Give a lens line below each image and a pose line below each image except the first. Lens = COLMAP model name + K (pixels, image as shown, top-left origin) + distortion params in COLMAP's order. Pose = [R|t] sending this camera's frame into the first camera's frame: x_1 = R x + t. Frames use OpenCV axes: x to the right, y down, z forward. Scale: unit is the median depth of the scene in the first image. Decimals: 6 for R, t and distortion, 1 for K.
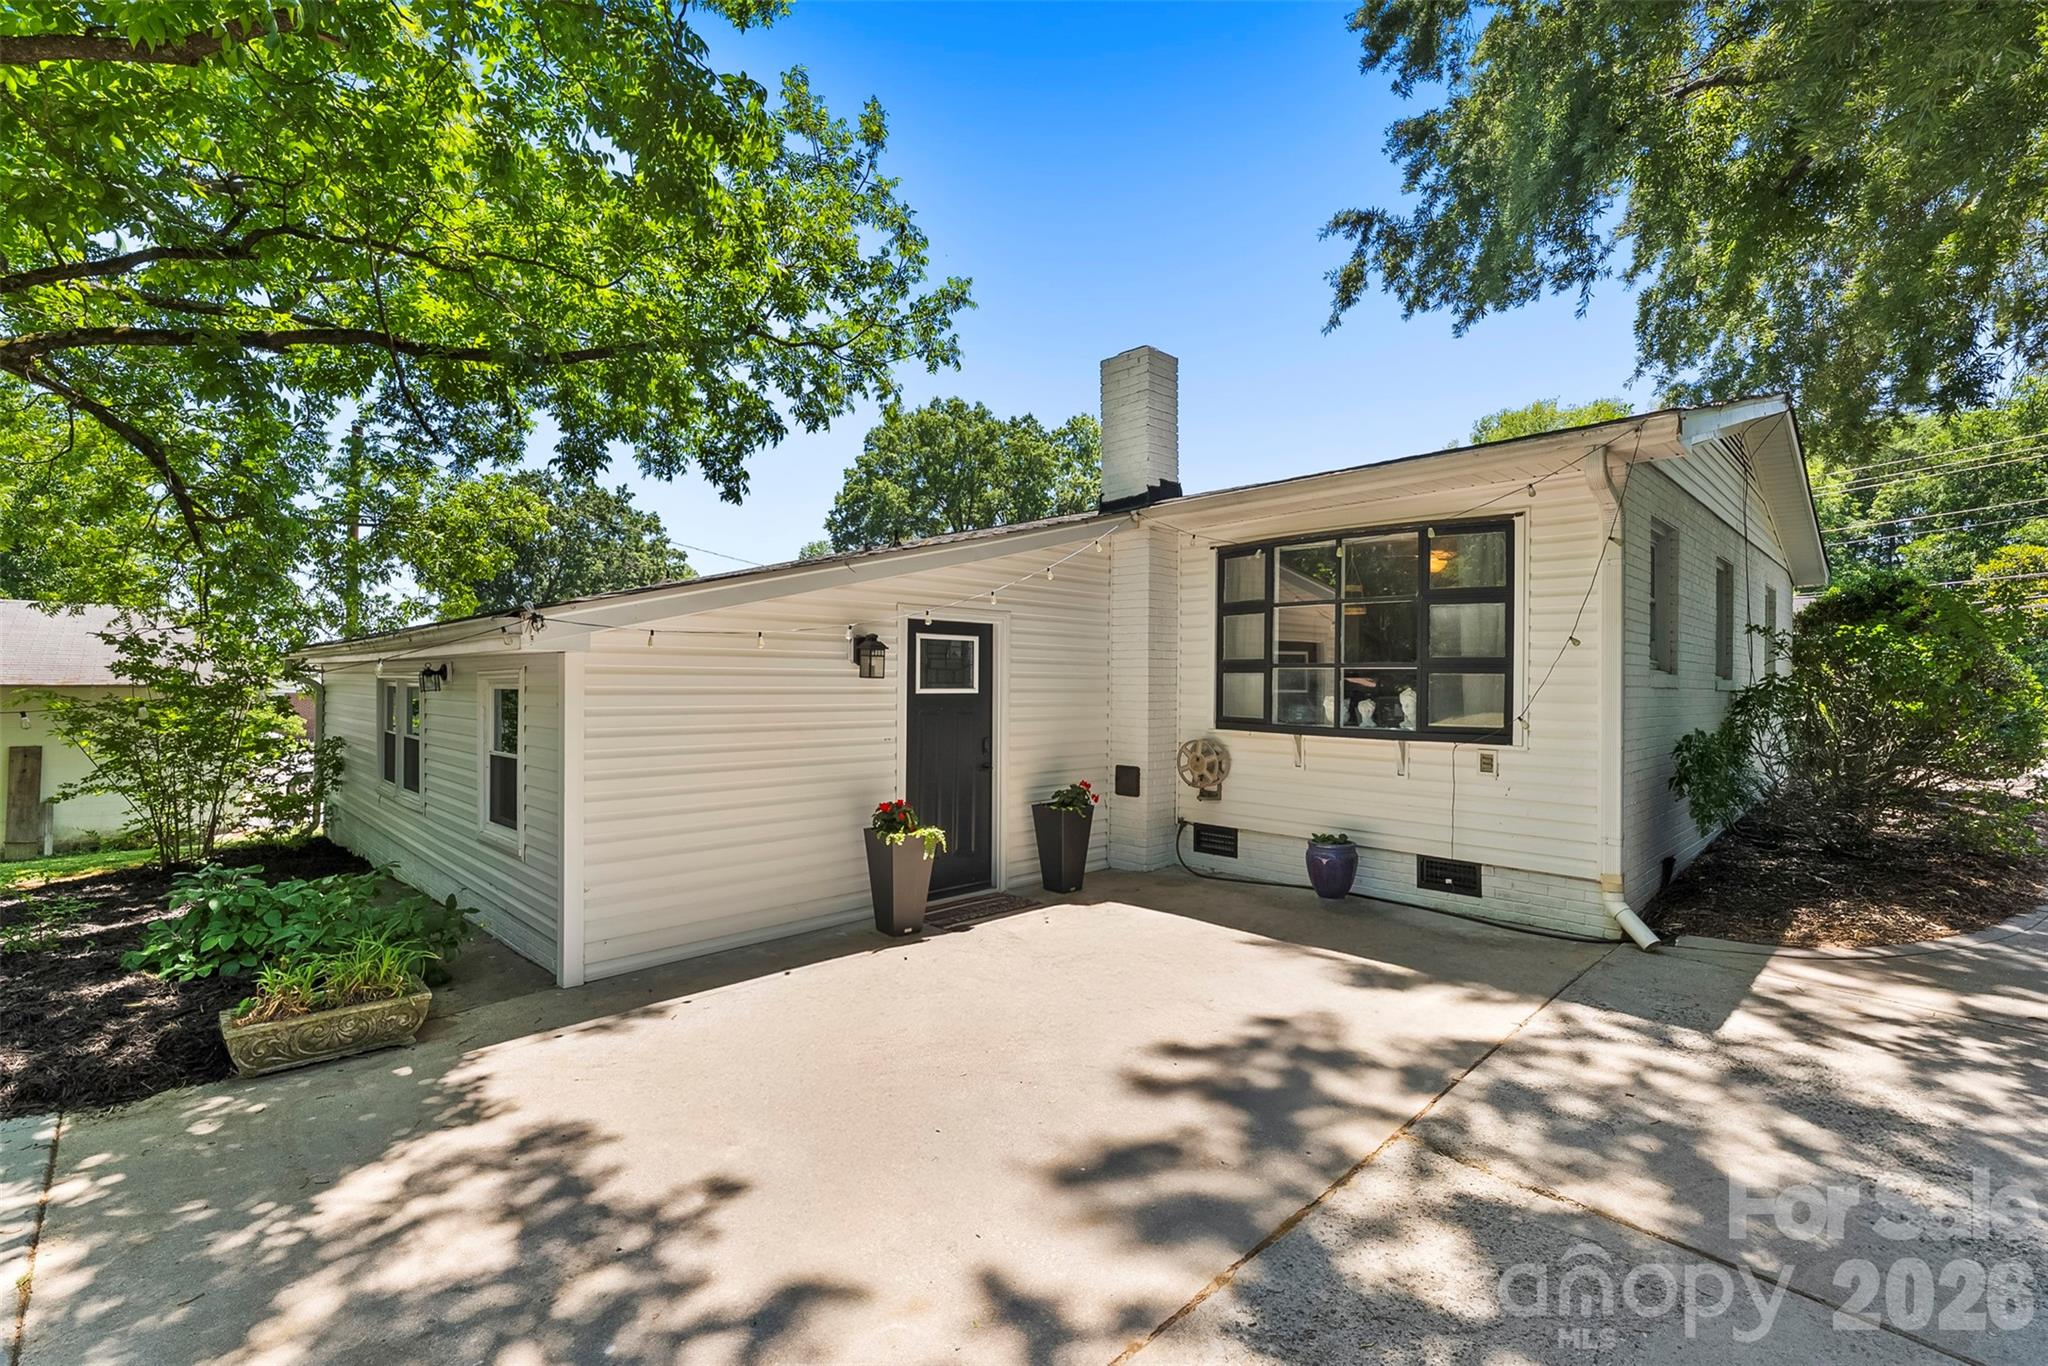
lens RADIAL K [[898.0, 0, 1023.1], [0, 898.0, 687.2], [0, 0, 1]] dist [-0.000011, 0.000000]
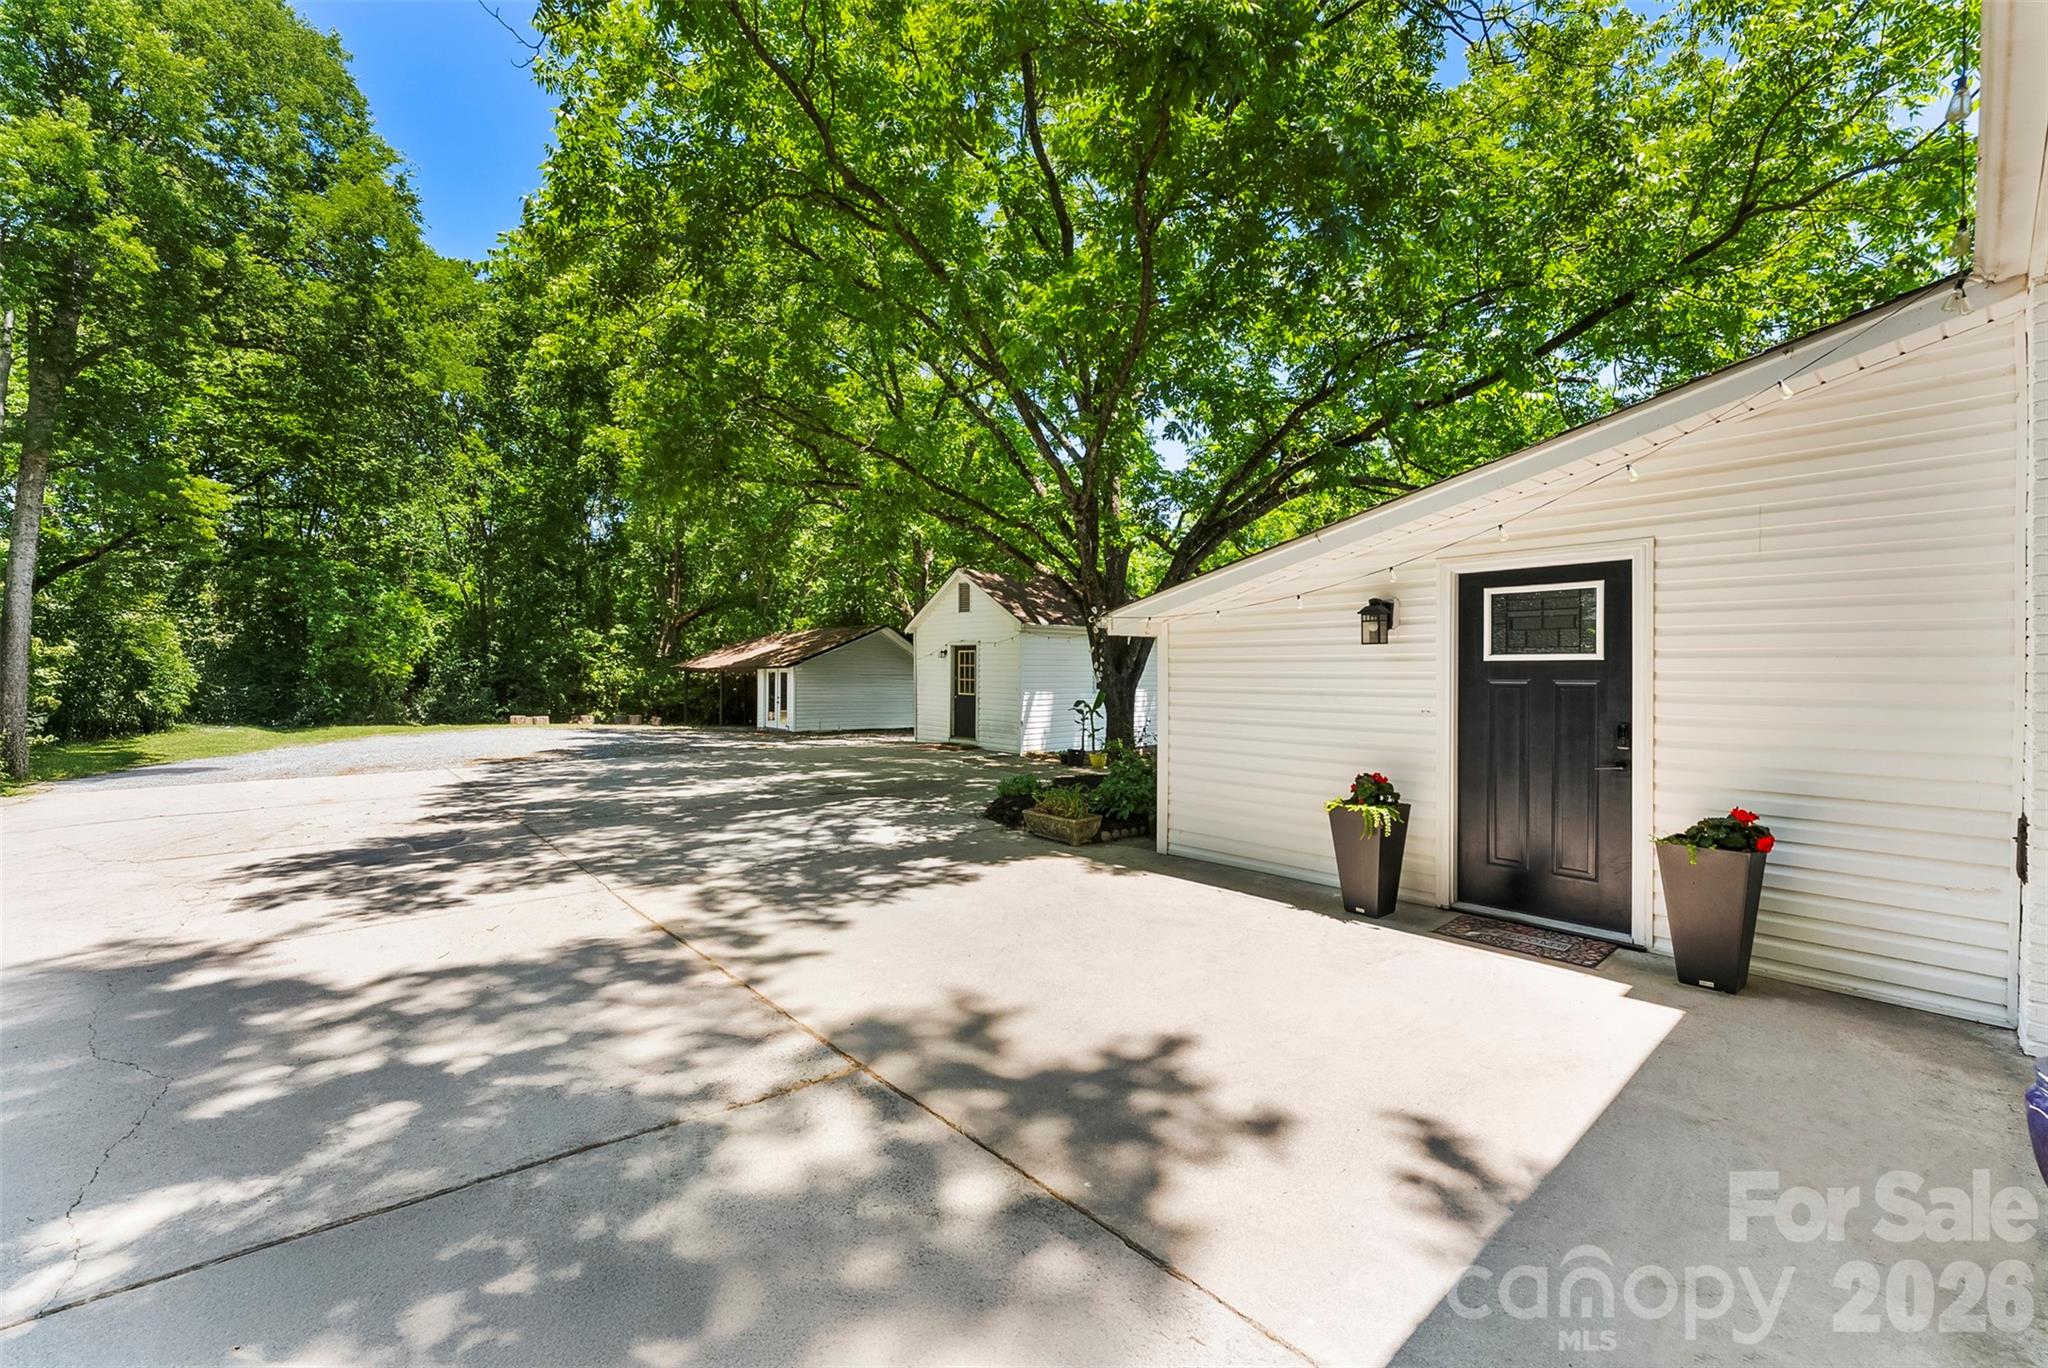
lens RADIAL K [[839.0, 0, 1023.0], [0, 839.0, 675.3], [0, 0, 1]] dist [0.000035, -0.000086]
pose [[-0.064755, 0.001485, -0.997900, 0.697686], [0.001357, 0.999998, 0.001400, 0.019089], [0.997900, -0.001264, -0.064756, 0.625942]]
